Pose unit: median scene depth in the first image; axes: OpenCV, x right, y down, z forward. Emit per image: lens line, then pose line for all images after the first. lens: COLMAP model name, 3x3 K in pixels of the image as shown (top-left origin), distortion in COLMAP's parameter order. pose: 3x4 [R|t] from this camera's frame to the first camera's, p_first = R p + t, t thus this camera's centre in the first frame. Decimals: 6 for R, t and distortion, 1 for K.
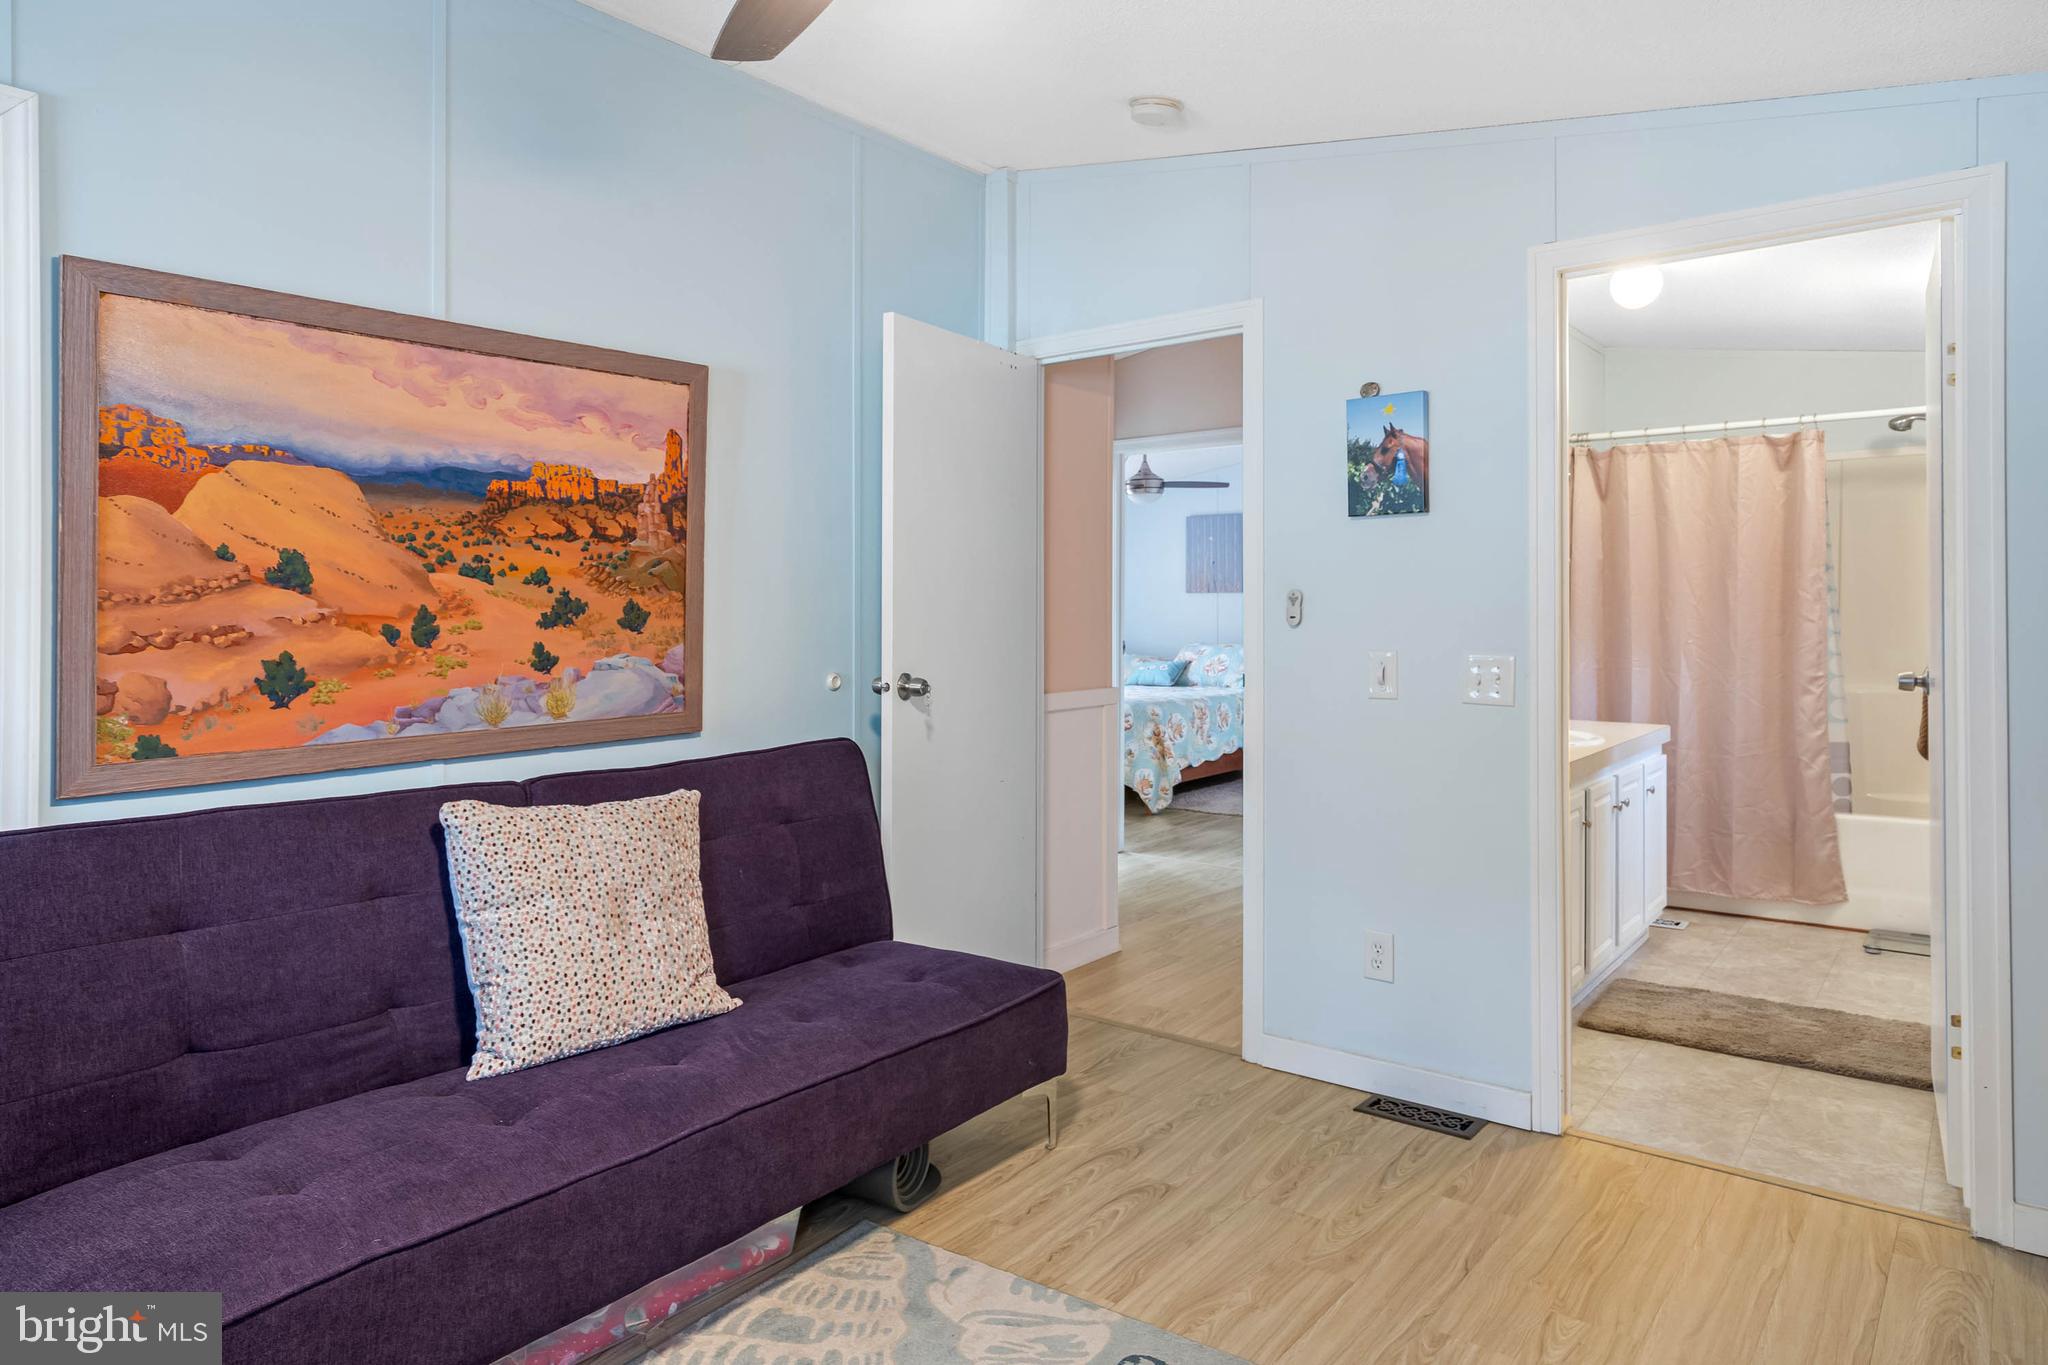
lens RADIAL K [[1243.5, 0, 1026.8], [0, 1243.5, 658.2], [0, 0, 1]] dist [-0.004170, -0.001540]
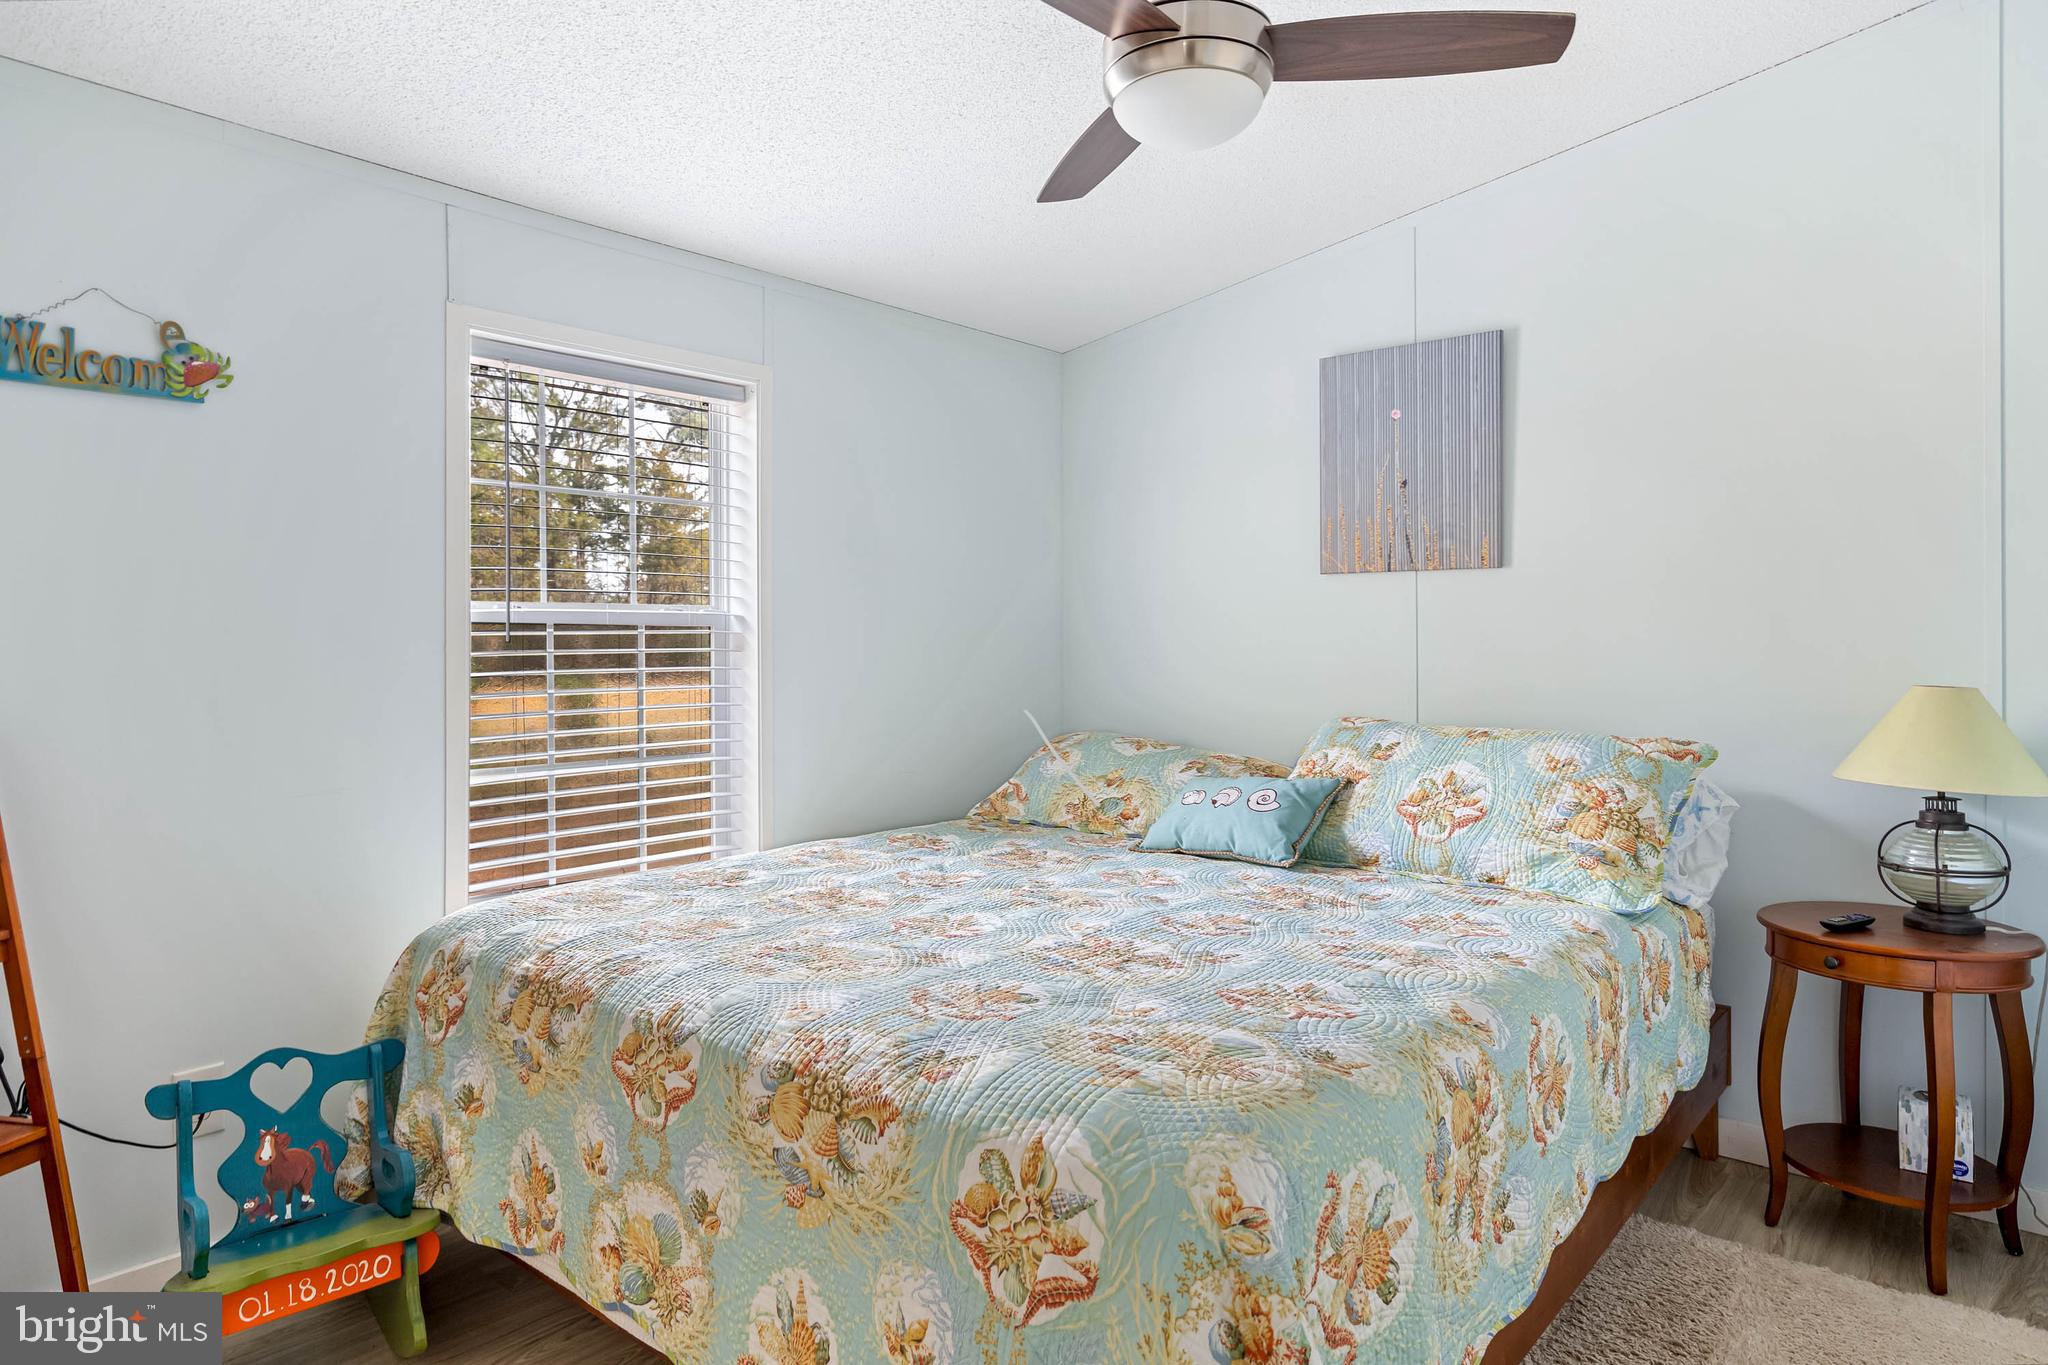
lens RADIAL K [[1243.5, 0, 1026.8], [0, 1243.5, 658.2], [0, 0, 1]] dist [-0.004170, -0.001540]
pose [[0.998199, 0.003133, -0.059902, 0.070155], [-0.005052, 0.999478, -0.031901, -0.017997], [0.059770, 0.032146, 0.997694, 0.690168]]
